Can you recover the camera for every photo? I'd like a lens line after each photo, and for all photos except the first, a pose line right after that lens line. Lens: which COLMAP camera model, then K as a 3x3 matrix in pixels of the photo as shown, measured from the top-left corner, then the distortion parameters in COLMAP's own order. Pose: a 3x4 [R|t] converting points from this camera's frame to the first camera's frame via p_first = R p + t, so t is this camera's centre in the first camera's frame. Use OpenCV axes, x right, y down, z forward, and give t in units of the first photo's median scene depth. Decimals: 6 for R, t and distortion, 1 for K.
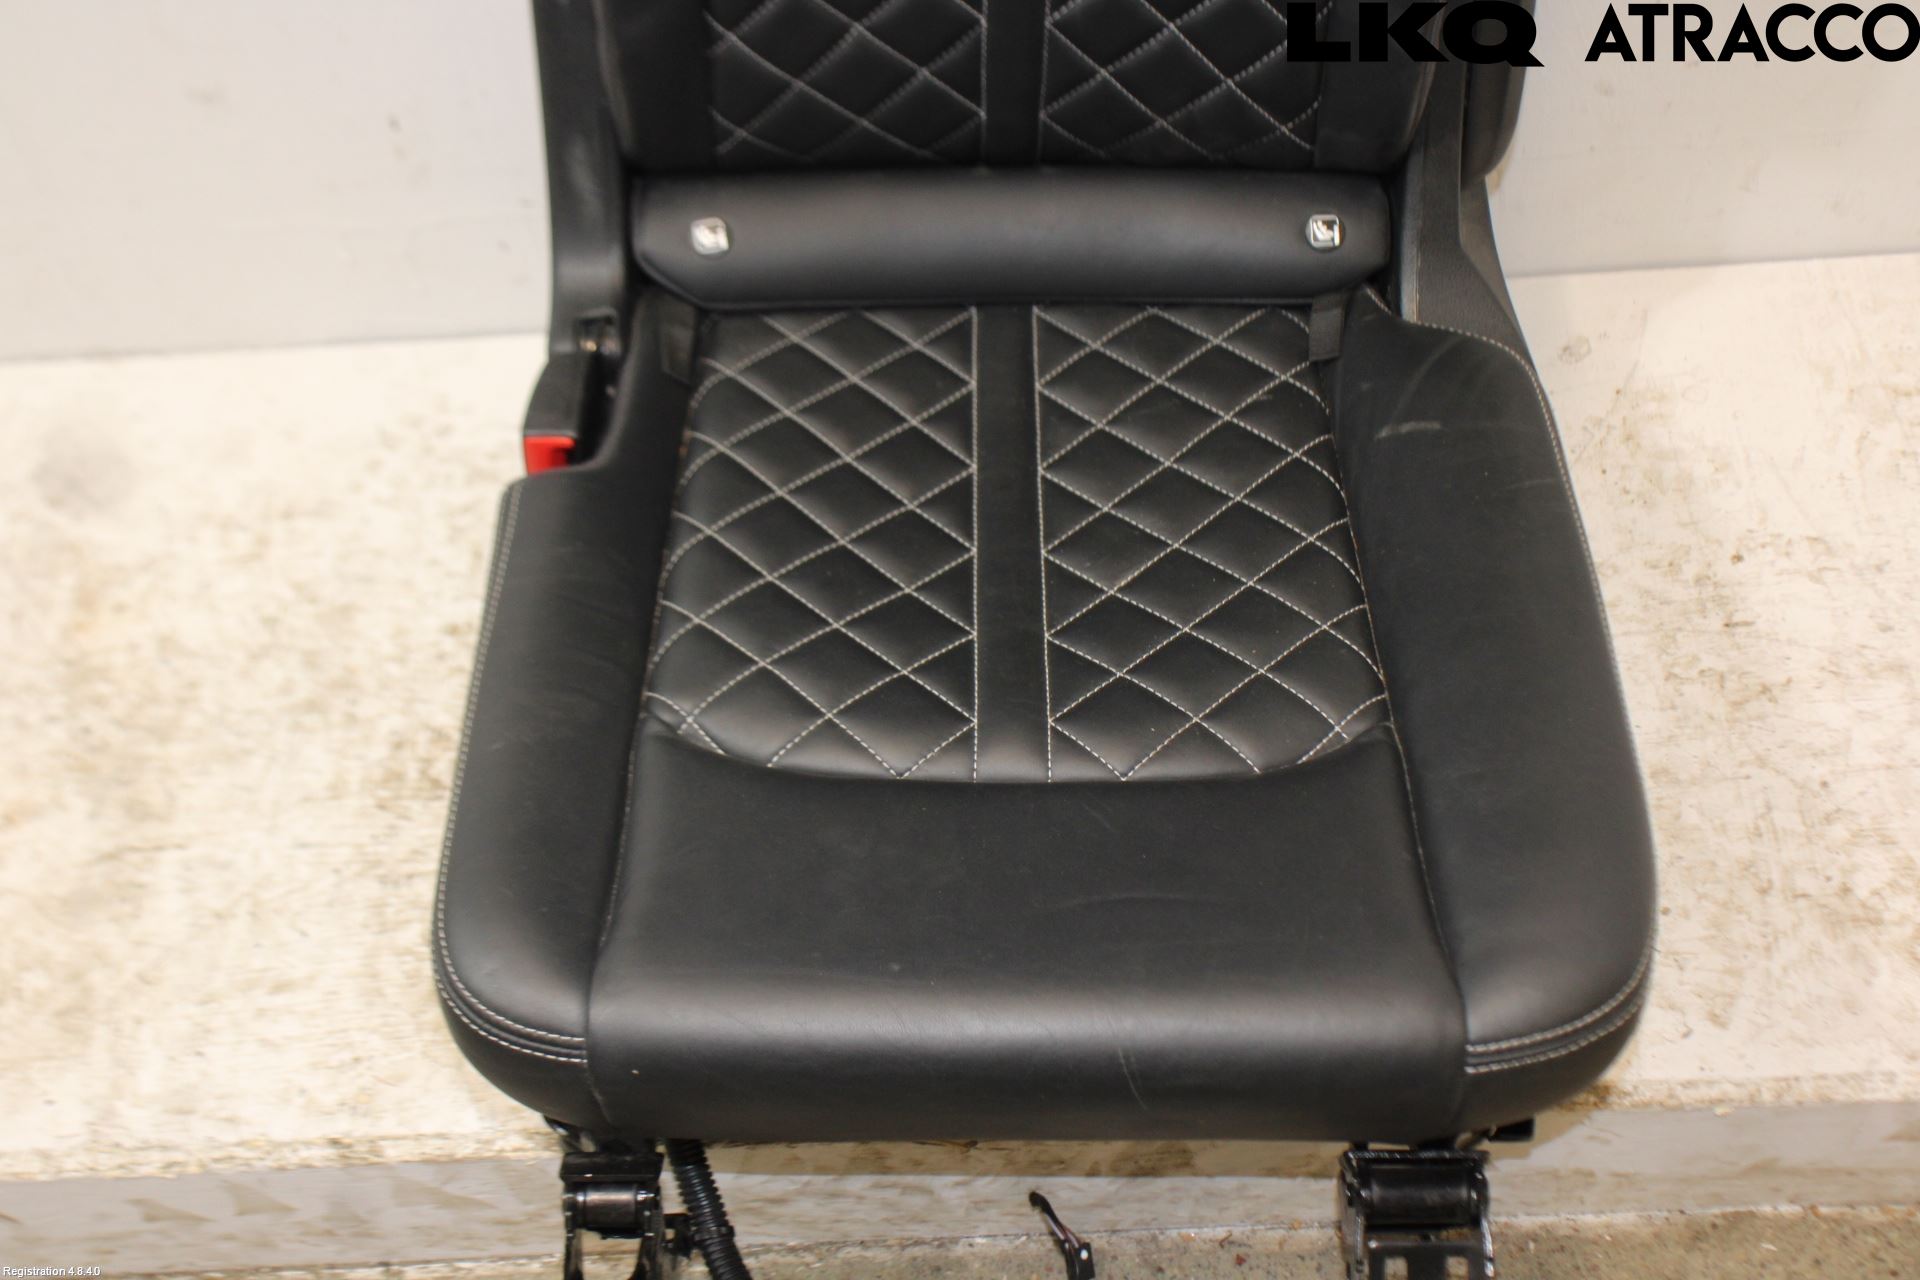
lens RADIAL K [[2669.3, 0, 954.6], [0, 2669.3, 607.4], [0, 0, 1]] dist [0.052866, 0.113493]
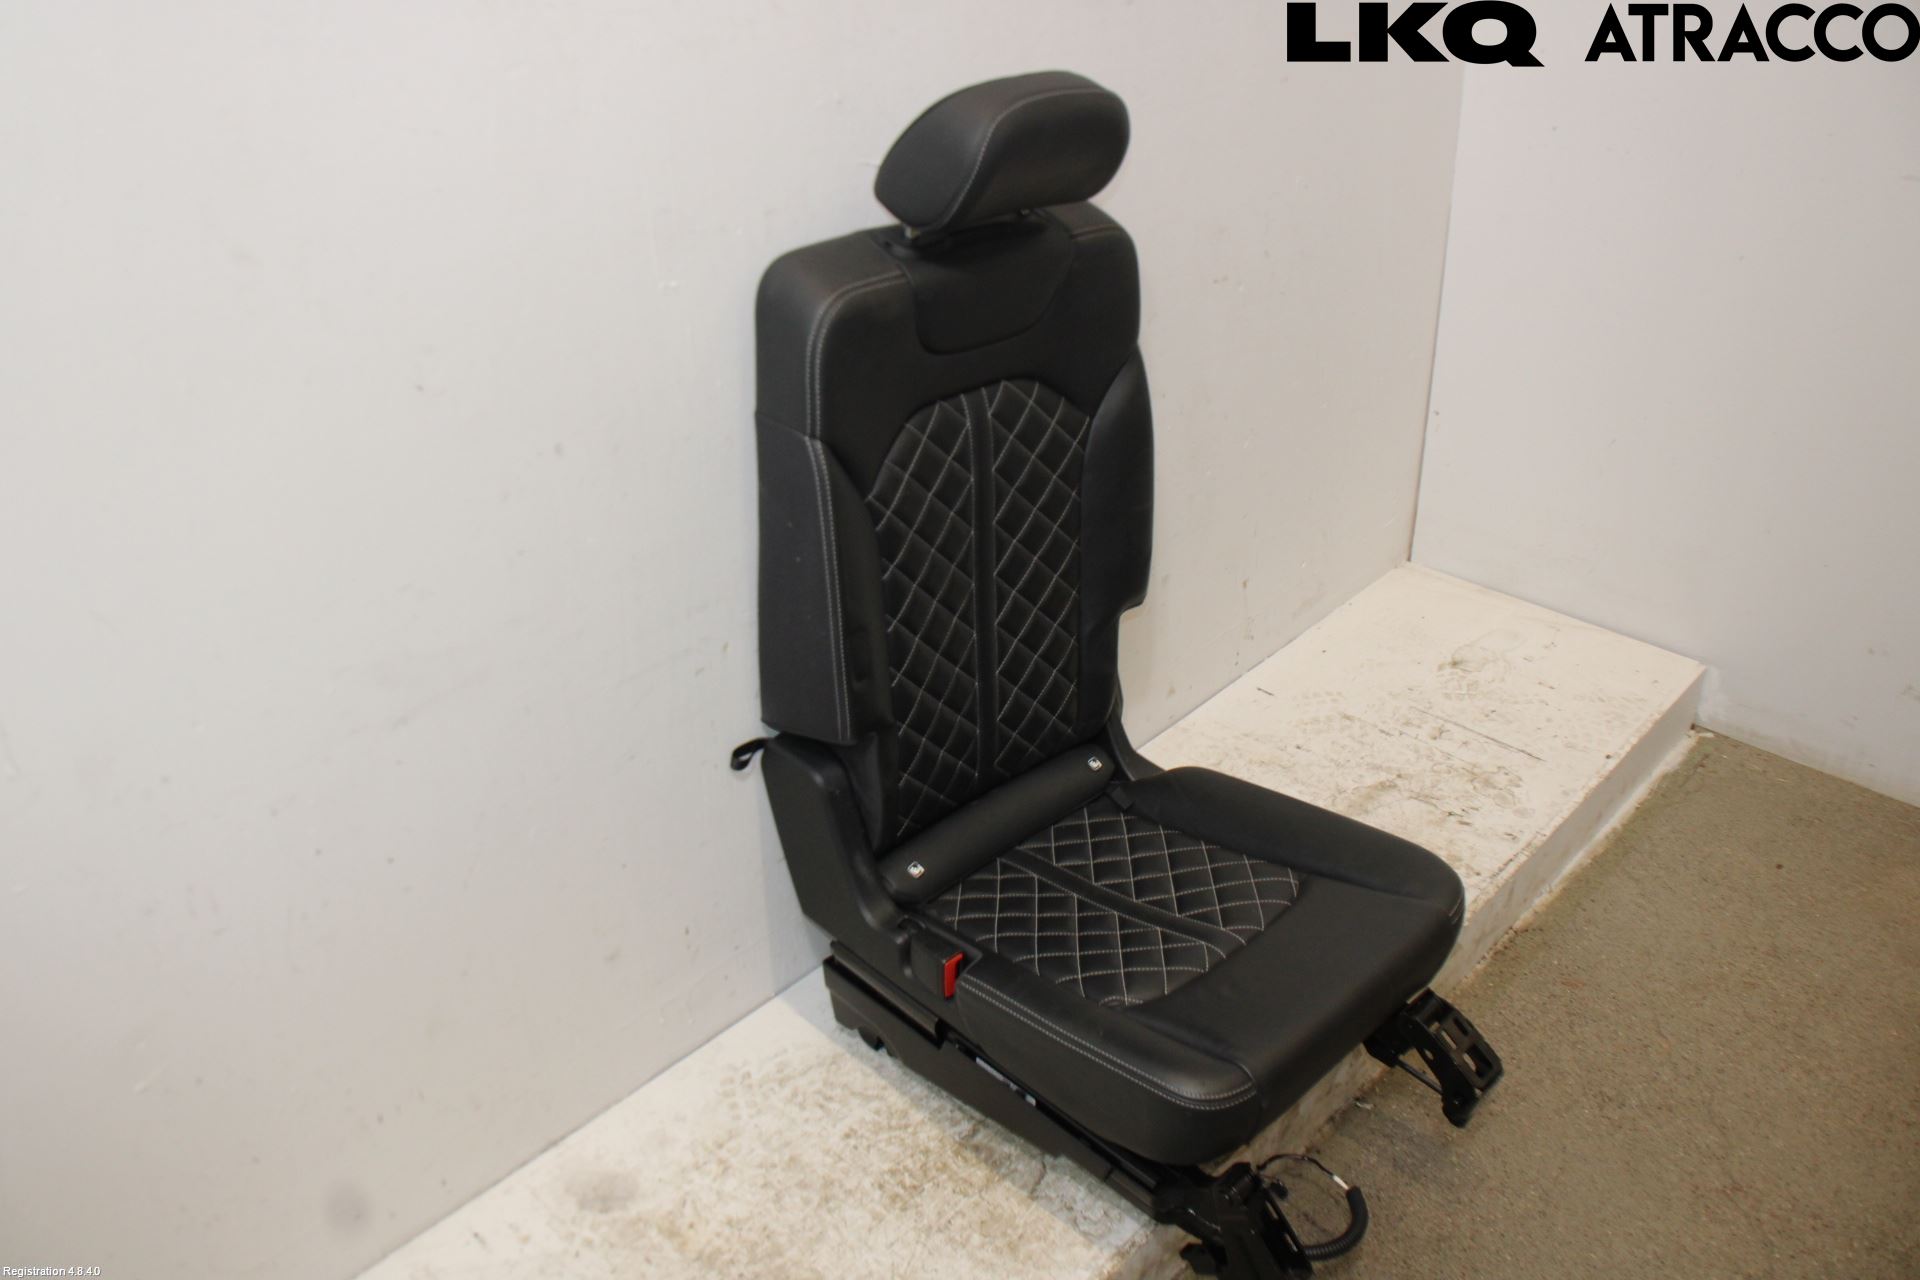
lens RADIAL K [[1587.0, 0, 934.6], [0, 1587.0, 580.7], [0, 0, 1]] dist [-0.207690, 0.186751]
pose [[0.718833, -0.307461, 0.623495, -0.786249], [0.549540, 0.800624, -0.238761, -0.012285], [-0.425775, 0.514265, 0.744478, -0.076950]]
